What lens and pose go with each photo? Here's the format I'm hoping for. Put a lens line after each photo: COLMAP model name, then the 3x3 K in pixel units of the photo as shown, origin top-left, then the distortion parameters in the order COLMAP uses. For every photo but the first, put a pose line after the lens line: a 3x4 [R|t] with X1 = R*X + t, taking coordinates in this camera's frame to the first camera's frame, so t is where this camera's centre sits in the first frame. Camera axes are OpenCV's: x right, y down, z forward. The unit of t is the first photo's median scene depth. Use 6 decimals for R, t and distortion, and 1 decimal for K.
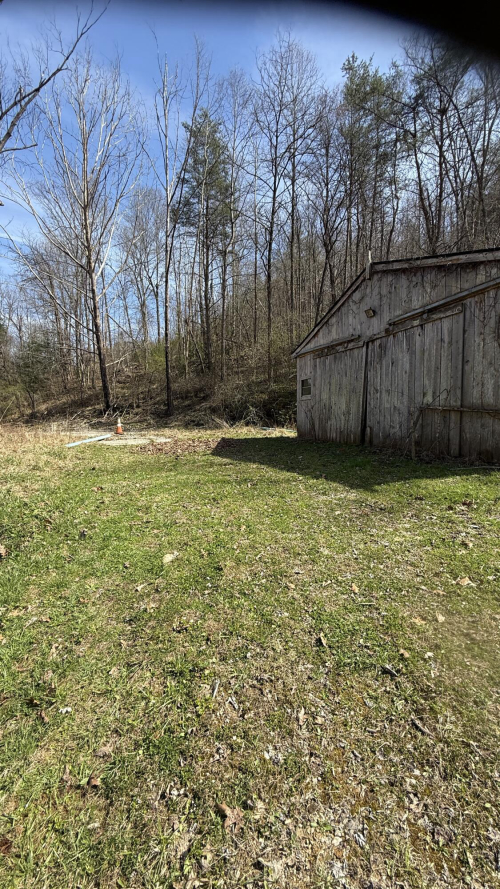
lens RADIAL K [[354.1, 0, 249.7], [0, 354.1, 442.1], [0, 0, 1]] dist [0.000181, 0.000528]
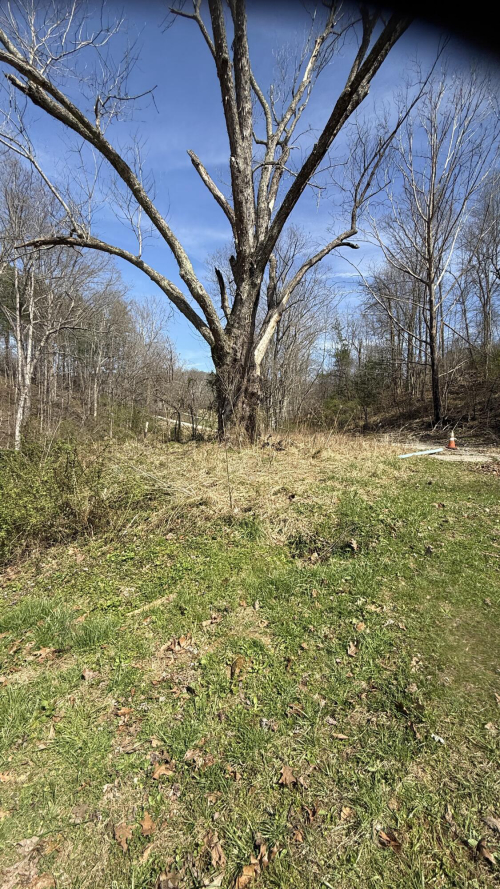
lens RADIAL K [[354.1, 0, 249.3], [0, 354.1, 441.5], [0, 0, 1]] dist [0.000181, 0.000528]
pose [[0.655143, 0.050599, -0.753809, -0.017897], [-0.078031, 0.996951, -0.000898, 0.000570], [0.751464, 0.059409, 0.657093, -0.004755]]
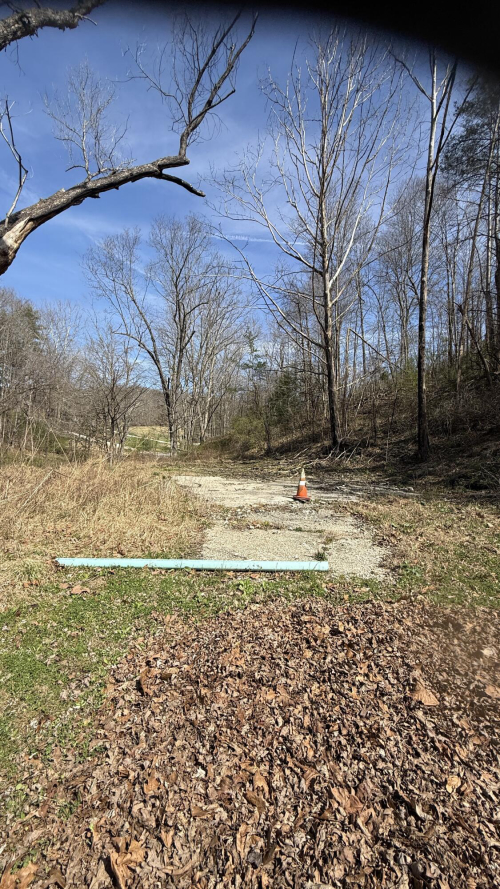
lens RADIAL K [[354.1, 0, 250.9], [0, 354.1, 441.2], [0, 0, 1]] dist [0.000181, 0.000528]
pose [[0.756858, 0.016319, -0.653375, -0.081182], [-0.078290, 0.994754, -0.065844, -0.069496], [0.648873, 0.100988, 0.754166, 0.543468]]
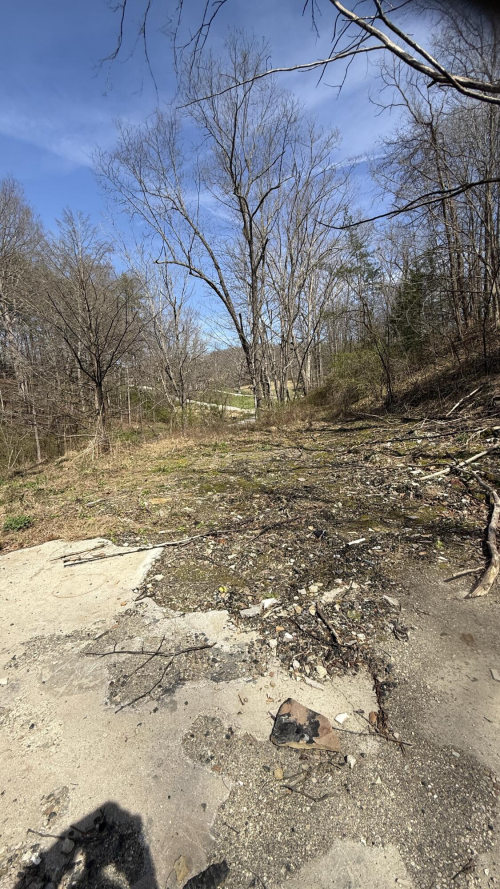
lens RADIAL K [[354.1, 0, 248.8], [0, 354.1, 442.3], [0, 0, 1]] dist [0.000181, 0.000528]
pose [[0.493856, 0.062681, -0.867282, -0.502340], [0.021535, 0.996211, 0.084261, -0.121891], [0.869277, -0.060289, 0.490635, 1.110544]]
